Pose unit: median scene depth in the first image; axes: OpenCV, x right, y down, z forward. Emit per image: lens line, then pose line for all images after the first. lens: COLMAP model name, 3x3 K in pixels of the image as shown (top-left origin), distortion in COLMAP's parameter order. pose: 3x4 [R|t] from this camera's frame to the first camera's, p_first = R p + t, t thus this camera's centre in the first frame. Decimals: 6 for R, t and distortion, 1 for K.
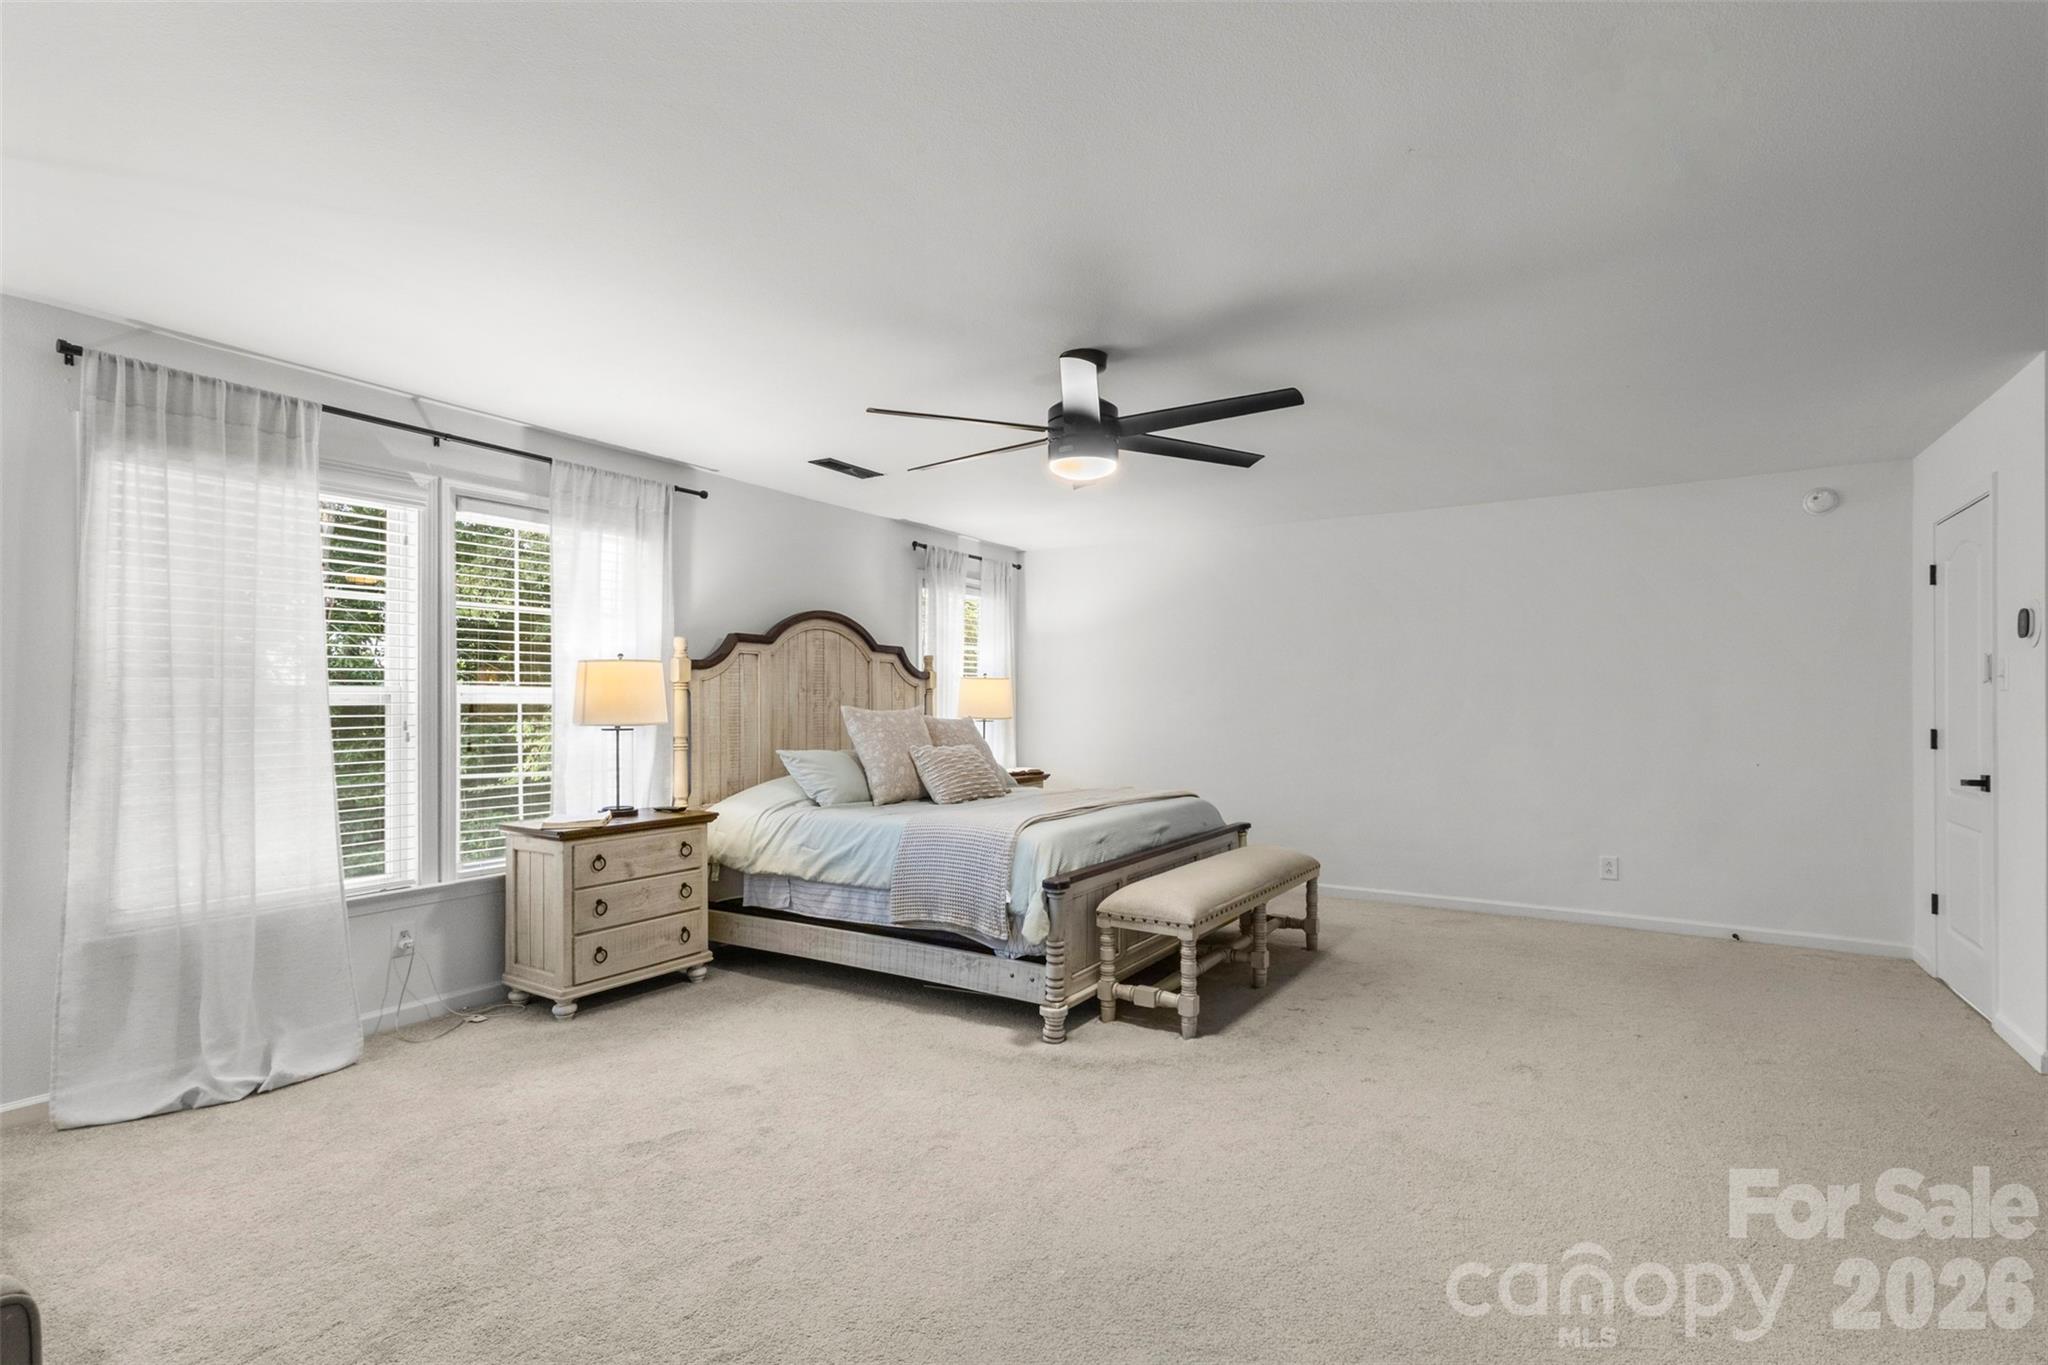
lens RADIAL K [[965.3, 0, 1025.8], [0, 965.3, 698.1], [0, 0, 1]] dist [0.007675, 0.000678]
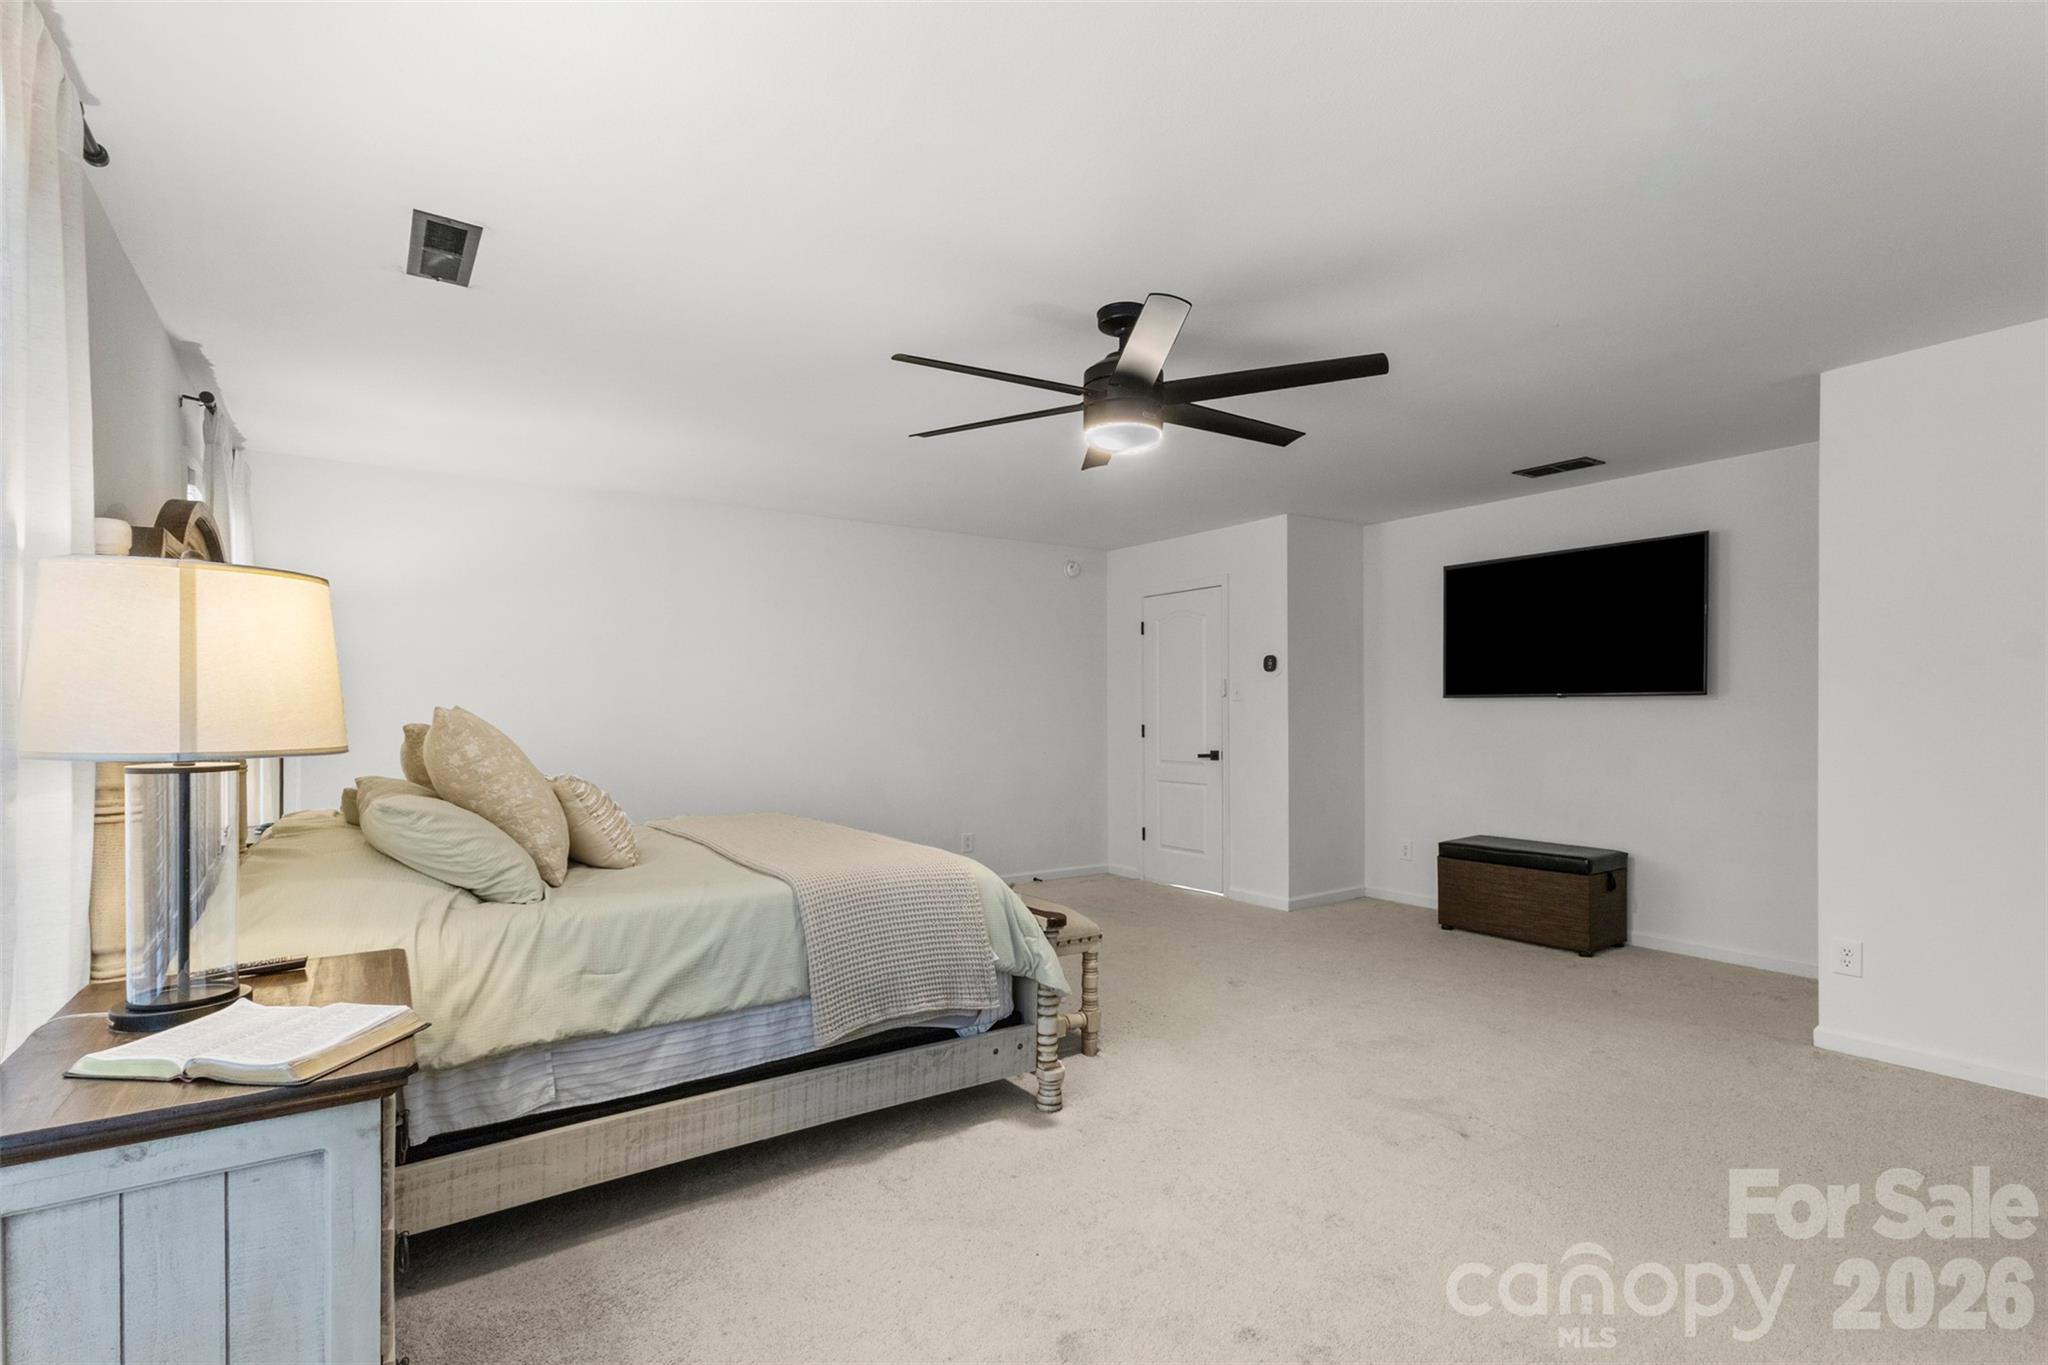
lens RADIAL K [[965.3, 0, 1016.0], [0, 965.3, 715.7], [0, 0, 1]] dist [0.007675, 0.000678]
pose [[0.398129, -0.003871, 0.917321, -0.633336], [-0.005944, 0.999959, 0.006800, 0.008195], [-0.917310, -0.008160, 0.398090, 0.589057]]
